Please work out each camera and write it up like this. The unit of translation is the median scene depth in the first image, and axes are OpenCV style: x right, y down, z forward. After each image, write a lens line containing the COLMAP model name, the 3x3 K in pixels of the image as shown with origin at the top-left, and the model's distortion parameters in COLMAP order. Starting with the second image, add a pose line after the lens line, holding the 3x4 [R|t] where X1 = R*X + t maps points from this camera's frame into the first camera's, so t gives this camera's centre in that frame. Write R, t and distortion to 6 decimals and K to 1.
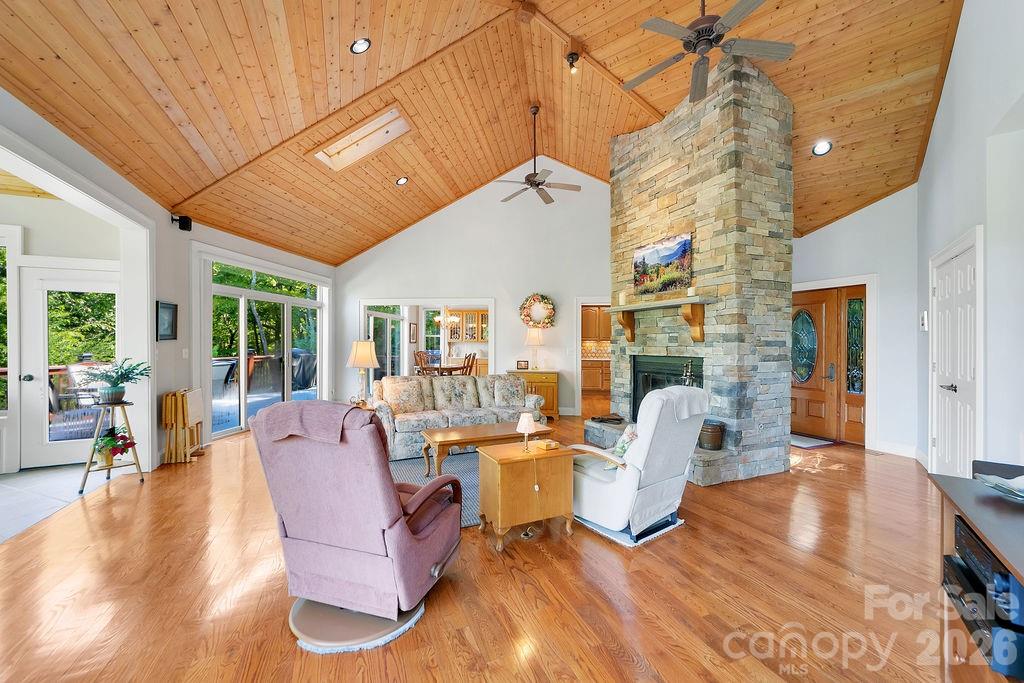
lens RADIAL K [[395.6, 0, 513.5], [0, 395.6, 345.5], [0, 0, 1]] dist [-0.010523, 0.003500]
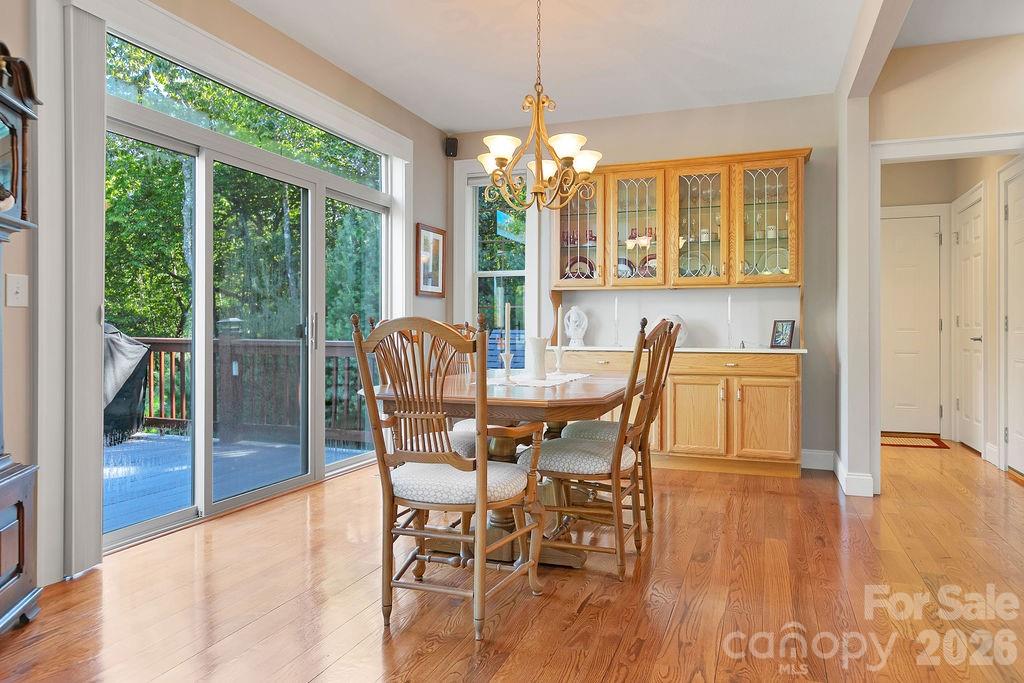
lens RADIAL K [[672.0, 0, 515.8], [0, 672.0, 335.1], [0, 0, 1]] dist [0.016499, -0.000570]
pose [[0.972856, -0.002980, -0.231391, -0.210687], [0.003339, 0.999994, 0.001162, 0.052768], [0.231386, -0.001904, 0.972860, 1.385647]]
